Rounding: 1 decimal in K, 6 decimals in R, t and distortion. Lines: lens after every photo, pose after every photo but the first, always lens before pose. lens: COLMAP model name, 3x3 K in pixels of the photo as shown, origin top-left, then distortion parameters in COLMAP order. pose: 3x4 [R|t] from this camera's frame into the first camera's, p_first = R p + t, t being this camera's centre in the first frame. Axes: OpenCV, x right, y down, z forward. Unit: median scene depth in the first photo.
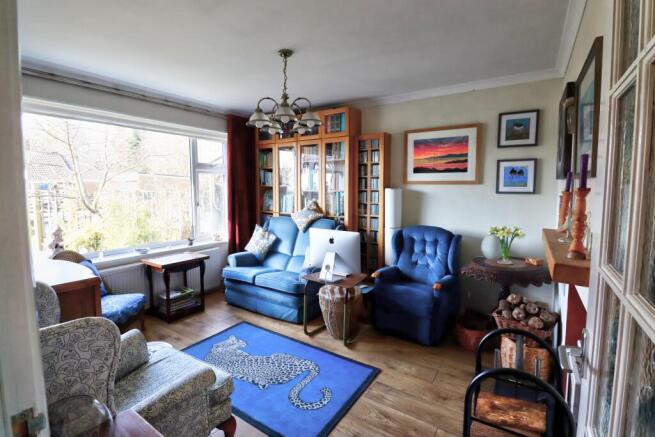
lens RADIAL K [[304.6, 0, 331.7], [0, 304.6, 208.1], [0, 0, 1]] dist [-0.001177, -0.000709]
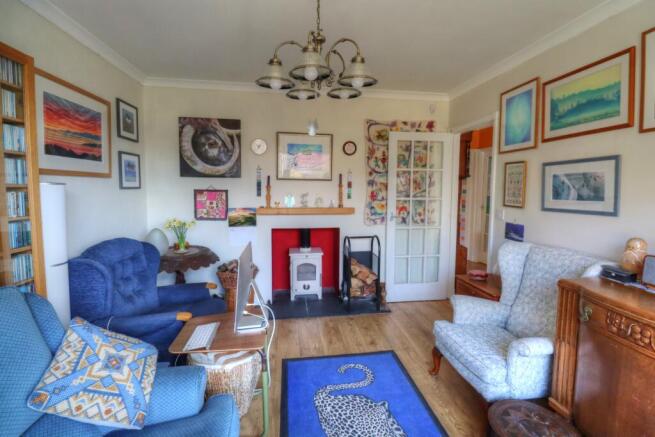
lens RADIAL K [[304.6, 0, 331.7], [0, 304.6, 208.1], [0, 0, 1]] dist [-0.001177, -0.000709]
pose [[-0.663867, -0.063369, 0.745161, -0.477125], [0.039966, 0.991974, 0.119963, -0.068733], [-0.746782, 0.109421, -0.656006, 1.034877]]
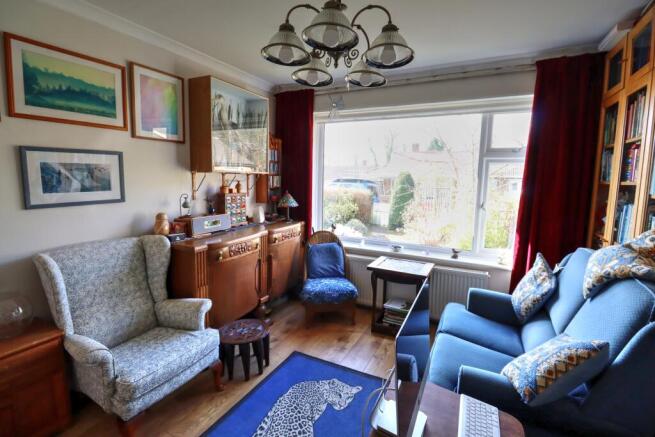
lens RADIAL K [[304.6, 0, 331.7], [0, 304.6, 208.1], [0, 0, 1]] dist [-0.001177, -0.000709]
pose [[0.115545, 0.100870, -0.988167, 0.284326], [-0.082661, 0.992356, 0.091632, -0.054614], [0.989857, 0.071096, 0.122999, 0.684594]]
